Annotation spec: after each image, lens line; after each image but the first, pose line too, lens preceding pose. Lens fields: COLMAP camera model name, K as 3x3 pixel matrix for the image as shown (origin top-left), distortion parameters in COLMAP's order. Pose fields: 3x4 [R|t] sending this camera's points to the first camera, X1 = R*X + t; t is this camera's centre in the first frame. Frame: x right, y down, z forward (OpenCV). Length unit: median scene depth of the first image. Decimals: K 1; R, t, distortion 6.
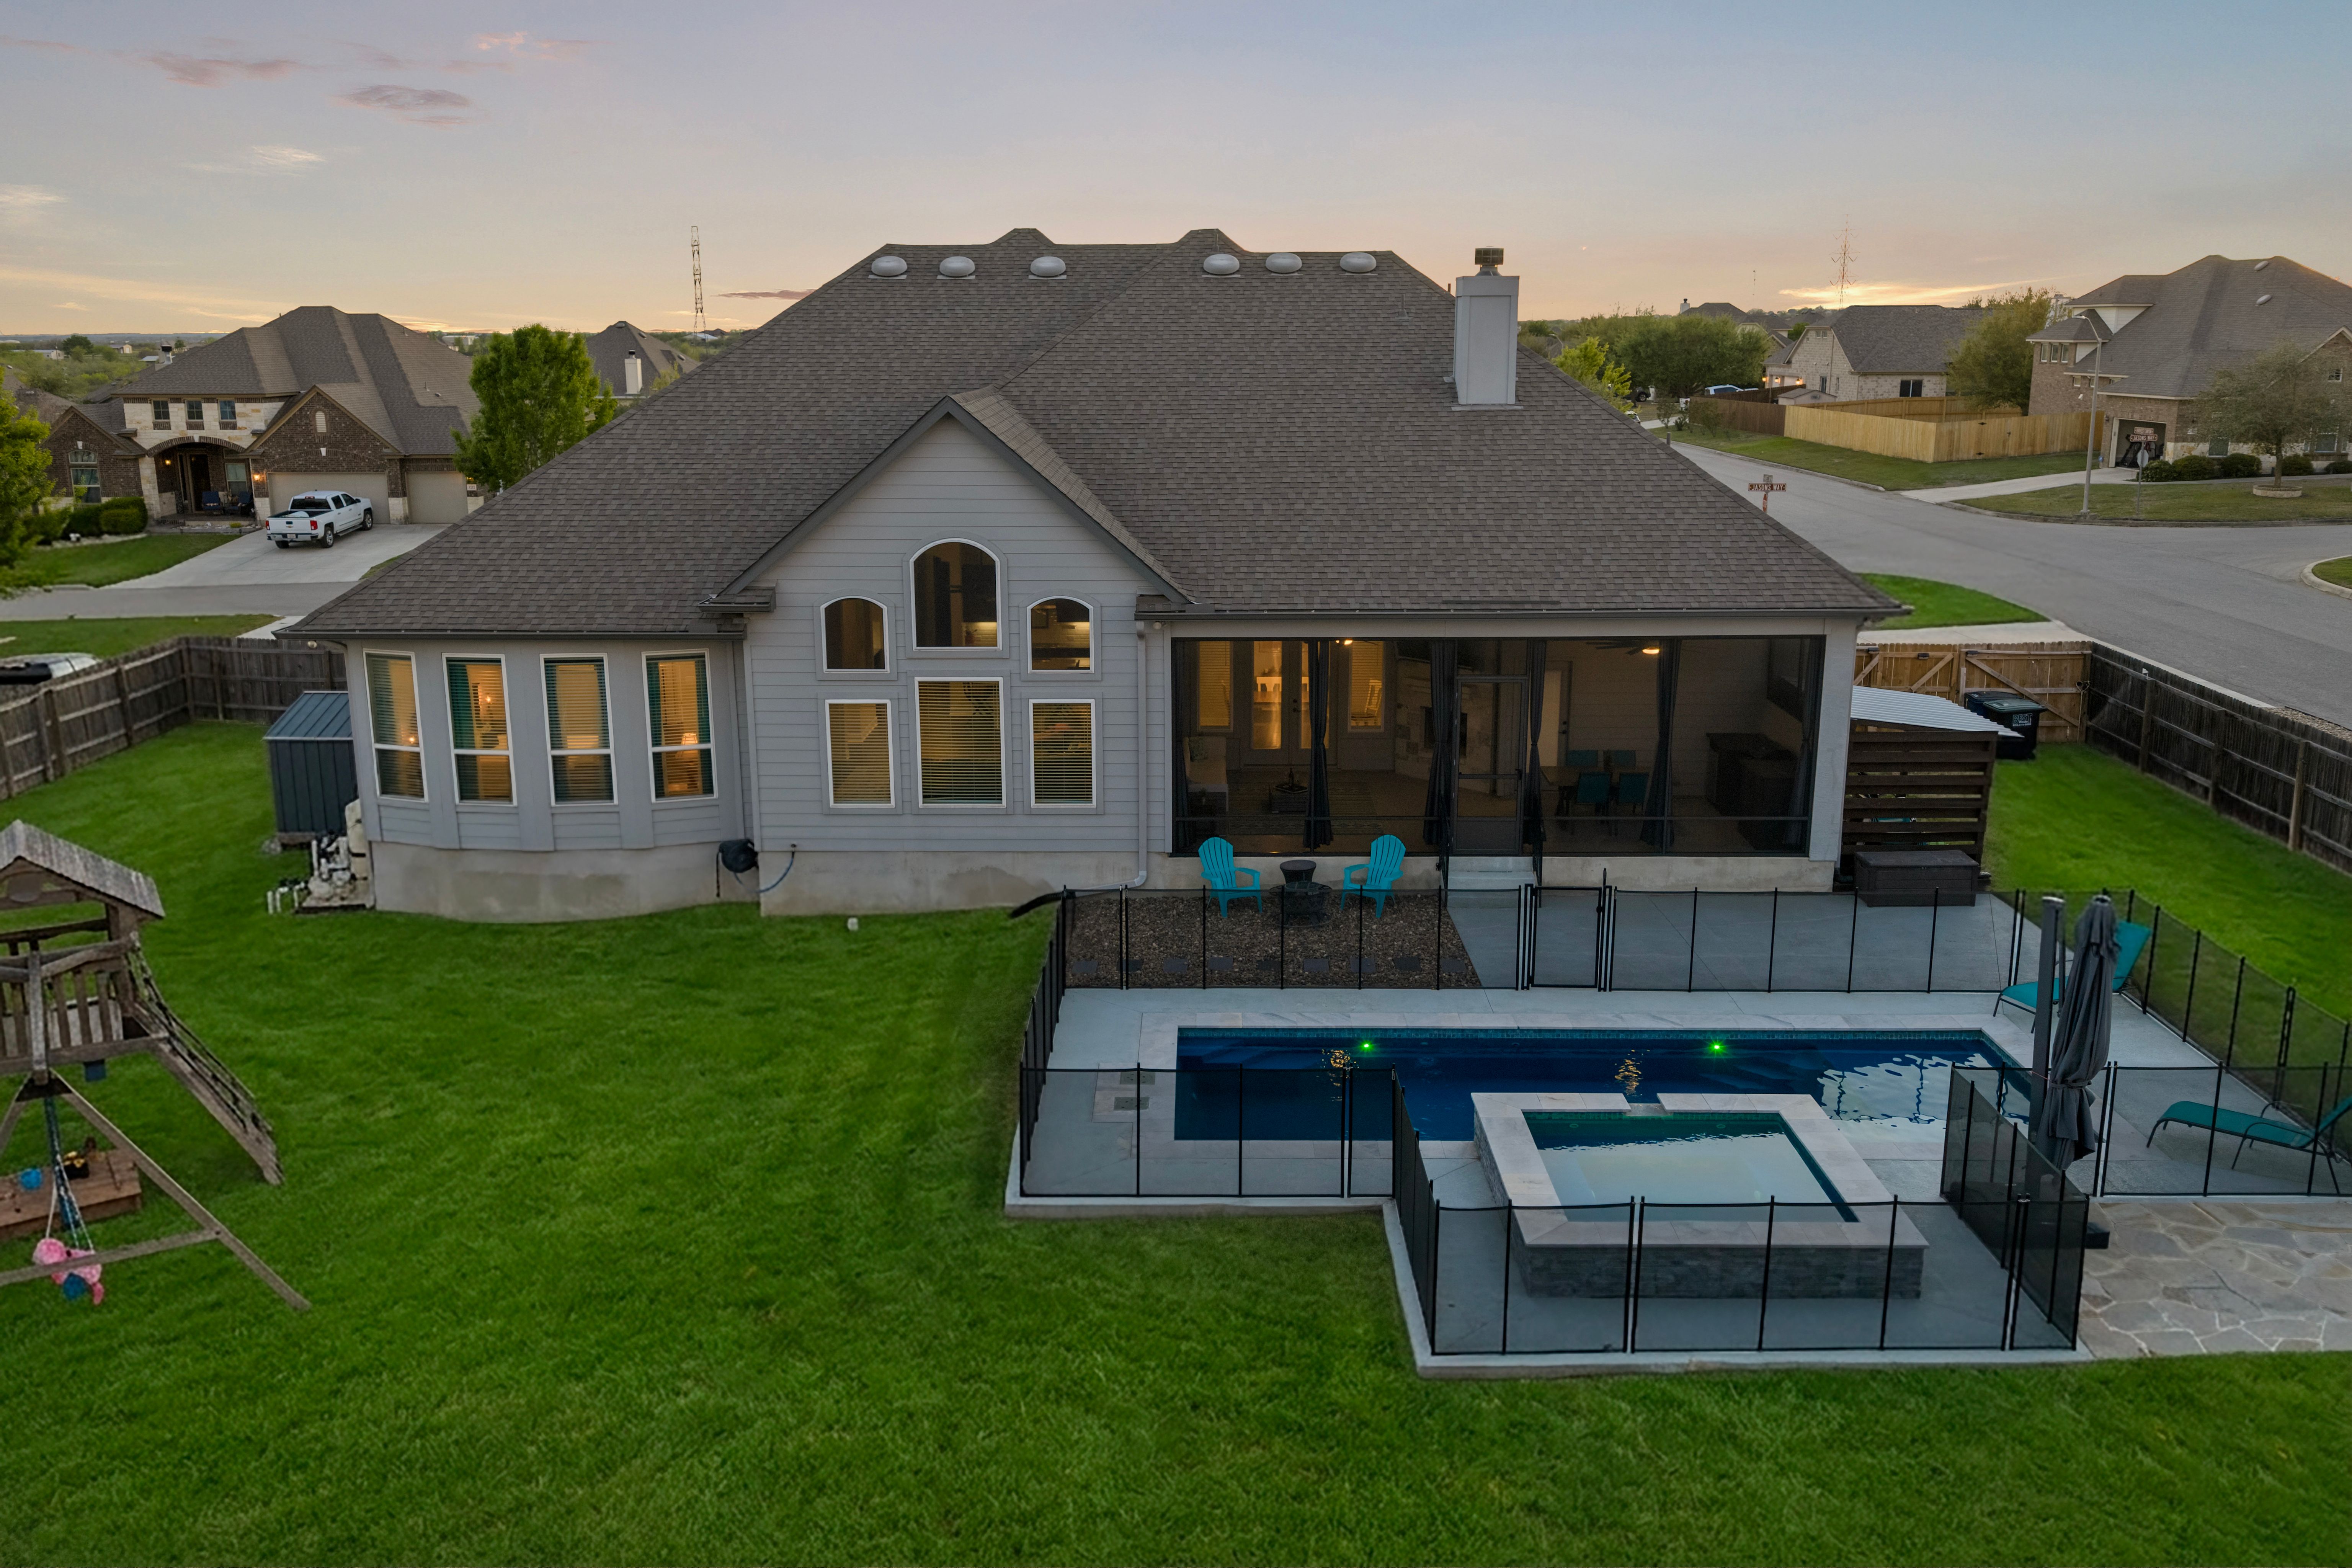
lens RADIAL K [[1967.0, 0, 1172.0], [0, 1967.0, 762.3], [0, 0, 1]] dist [0.005247, -0.011794]
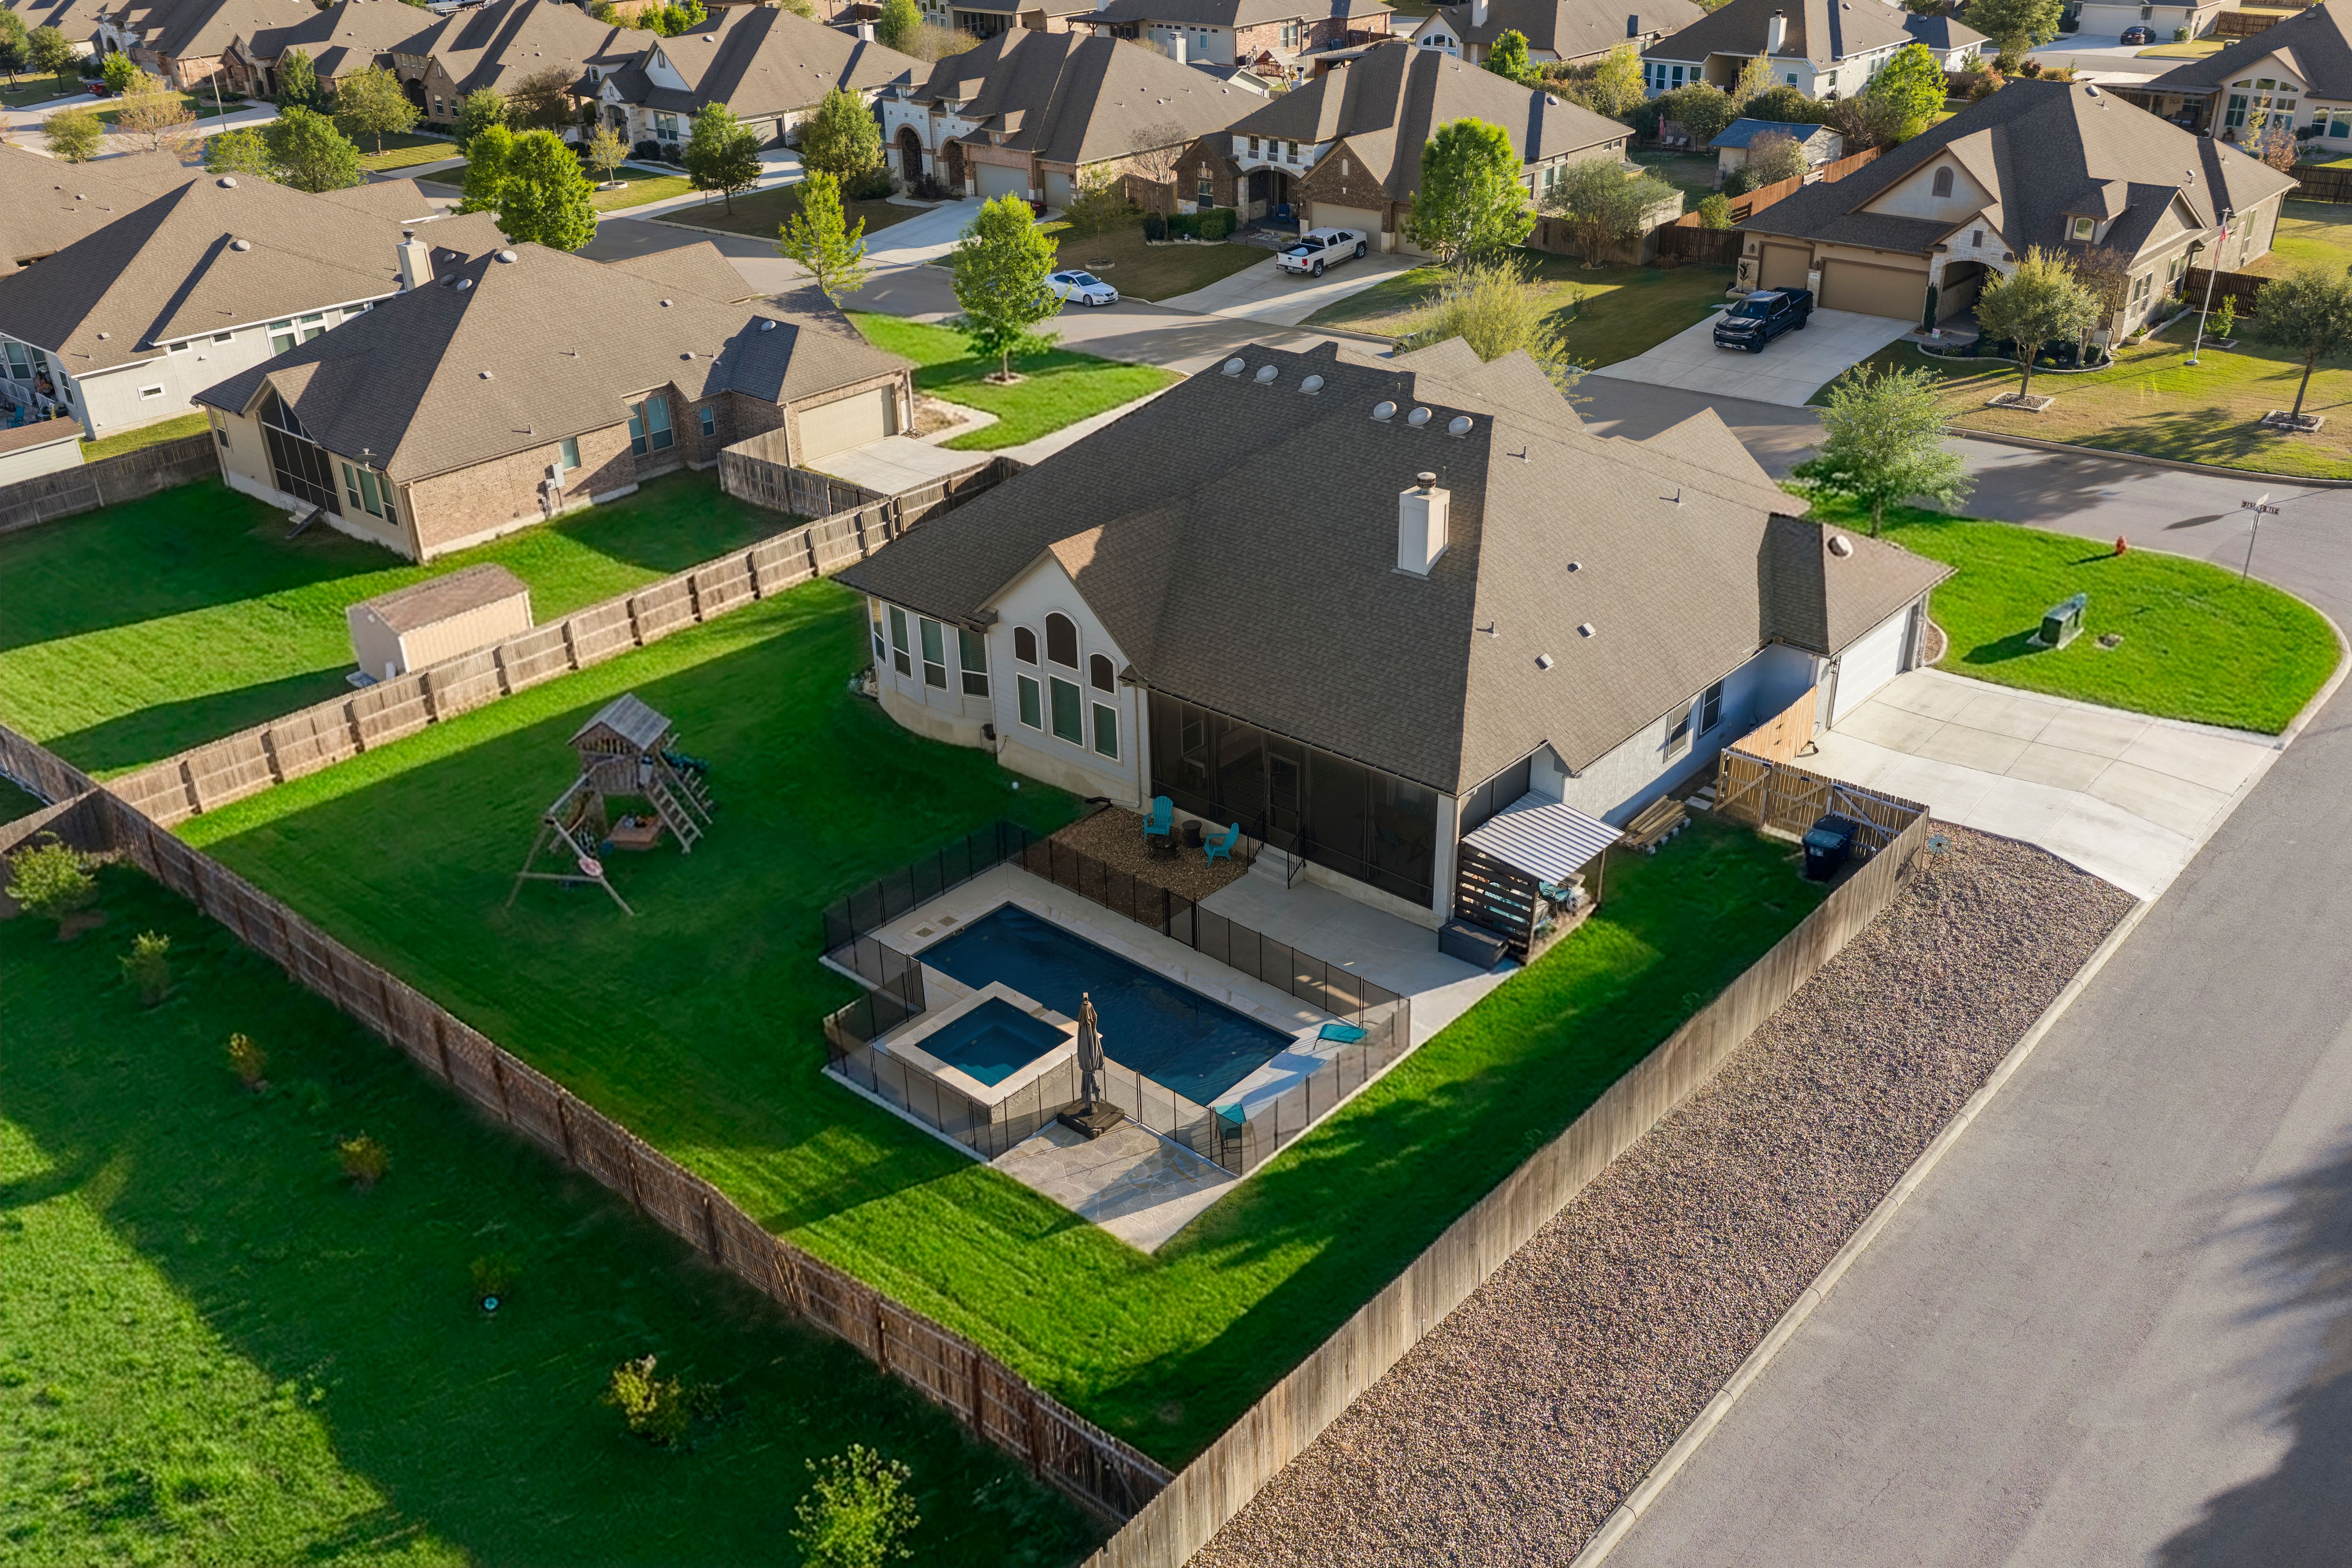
lens RADIAL K [[2005.1, 0, 1176.0], [0, 2005.1, 784.0], [0, 0, 1]] dist [0.009456, -0.019451]
pose [[0.756800, 0.290174, -0.585707, 1.105470], [-0.120342, 0.942598, 0.311491, -0.548528], [0.642473, -0.165251, 0.748278, -0.390587]]
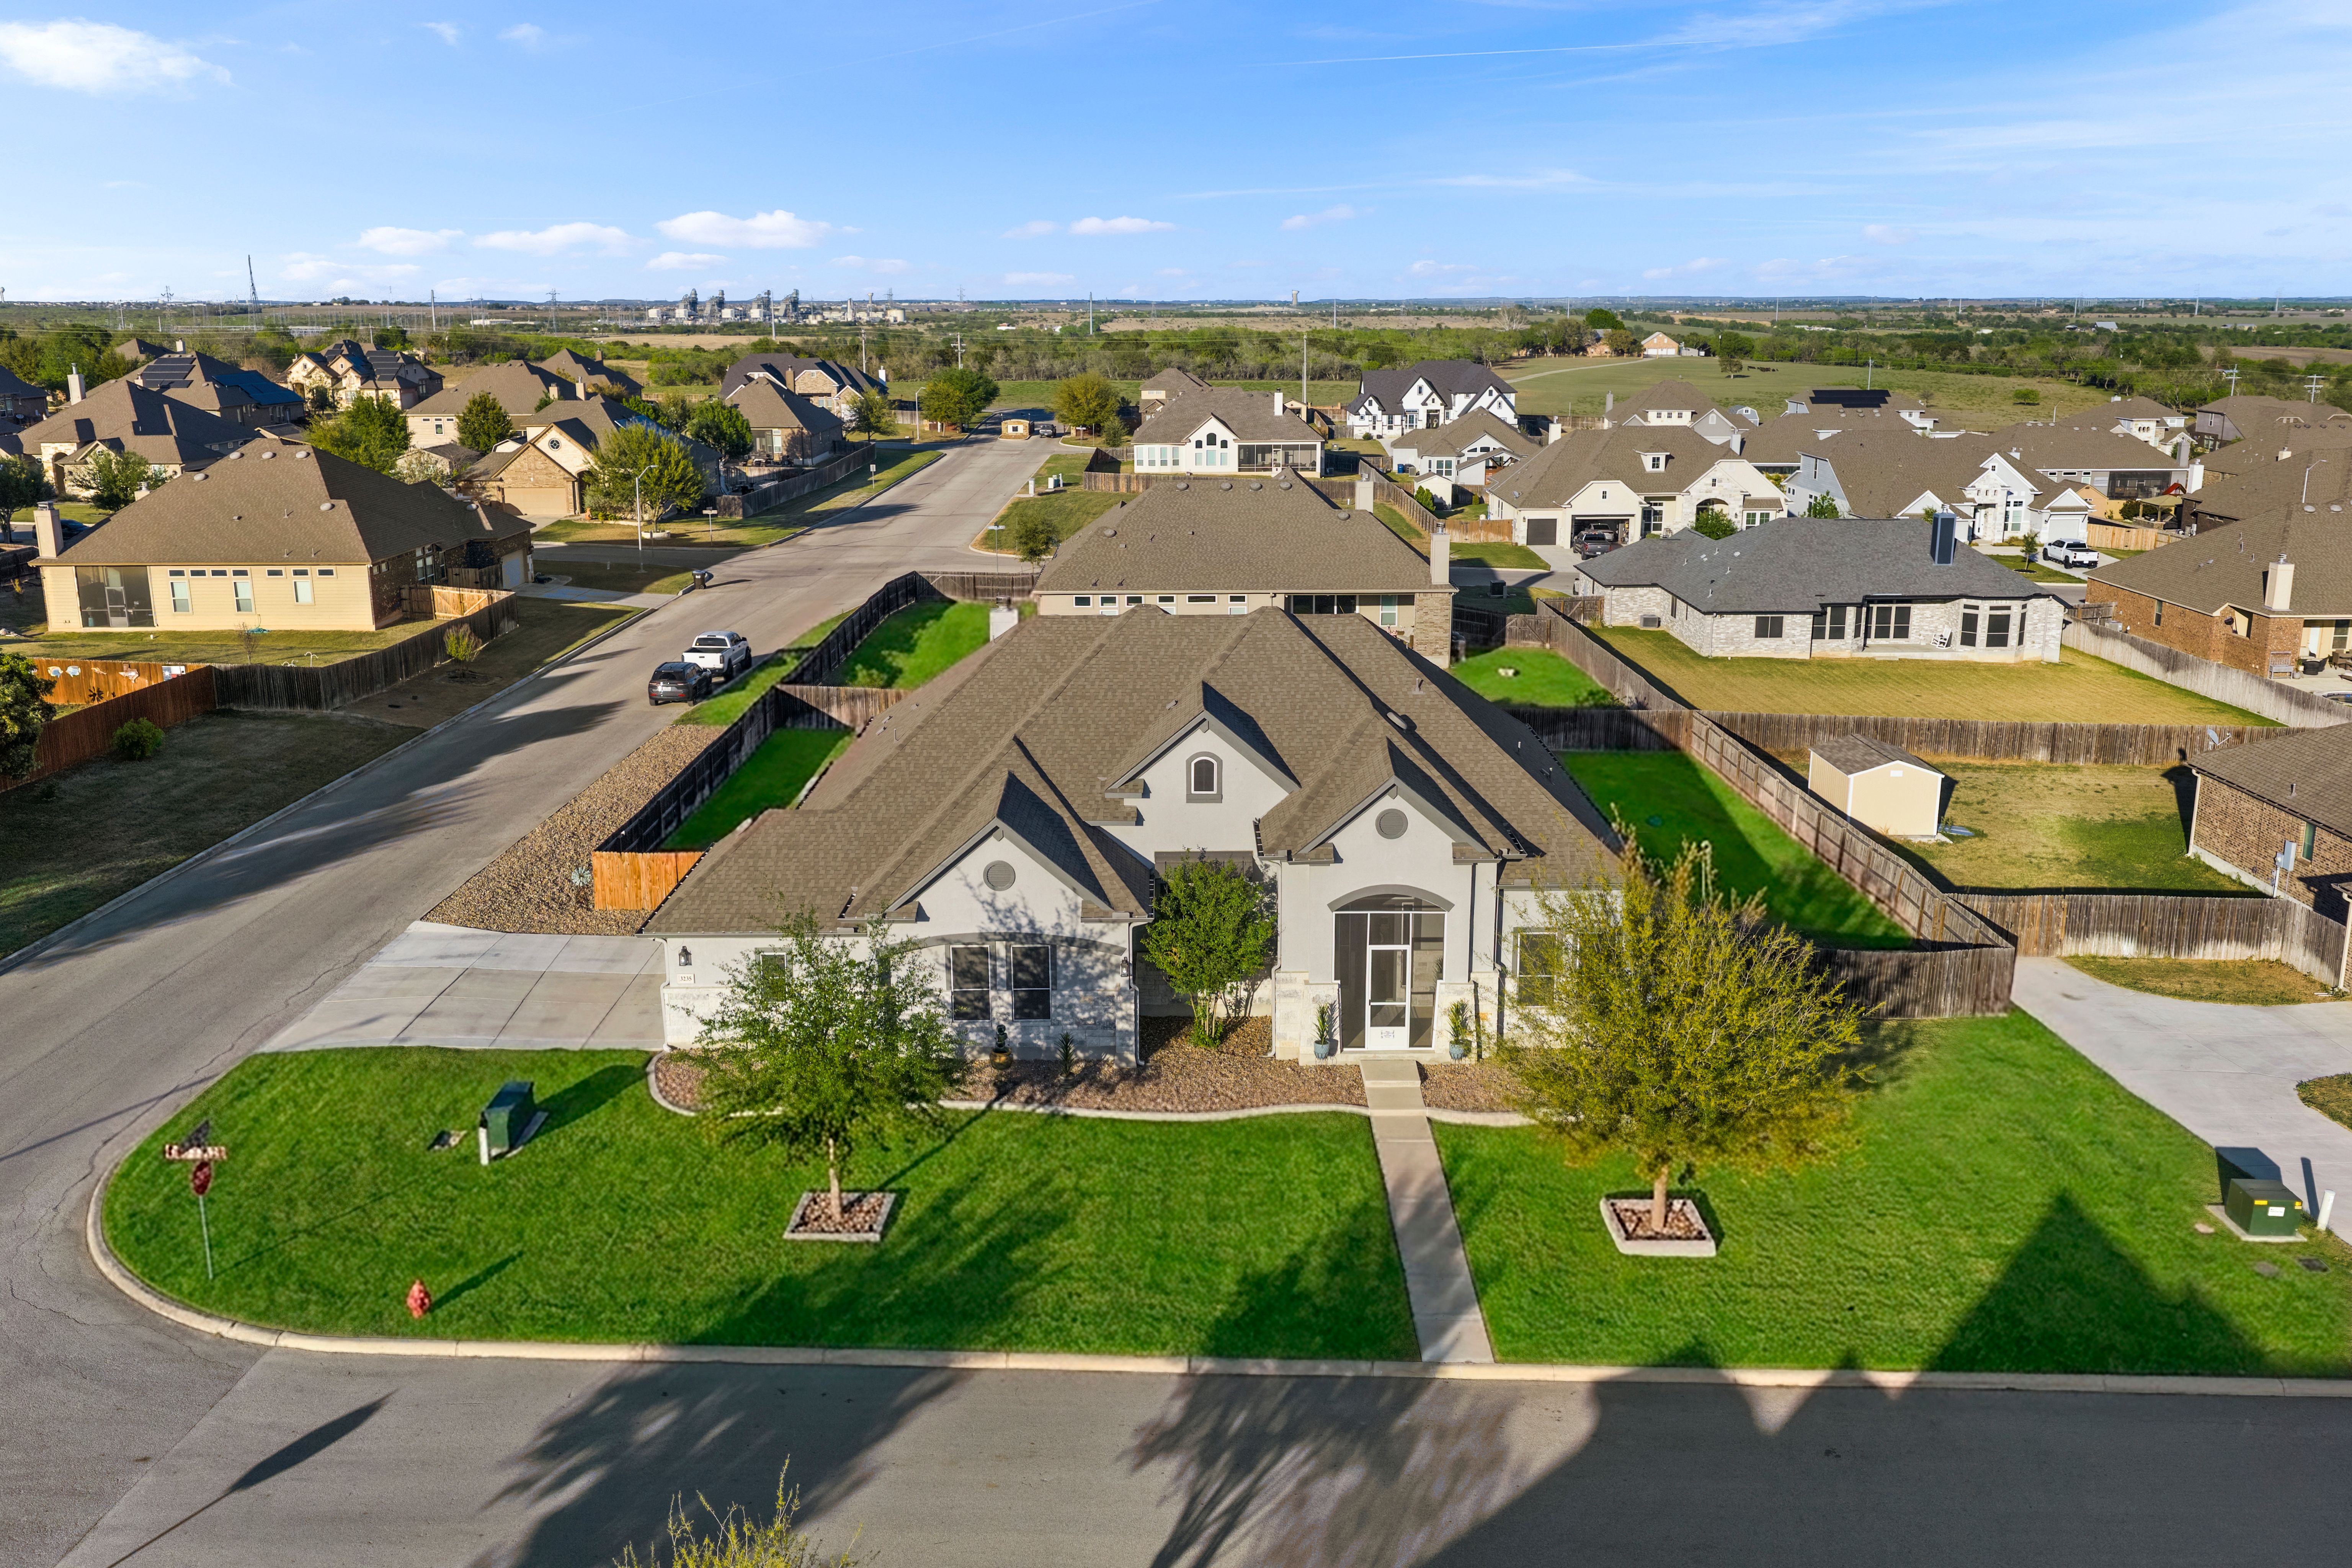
lens RADIAL K [[1967.0, 0, 1172.0], [0, 1967.0, 762.3], [0, 0, 1]] dist [0.005247, -0.011794]
pose [[-0.999773, 0.012550, -0.017240, 0.032259], [0.003851, 0.901441, 0.432885, -1.044195], [0.020973, 0.432720, -0.901284, 3.096258]]
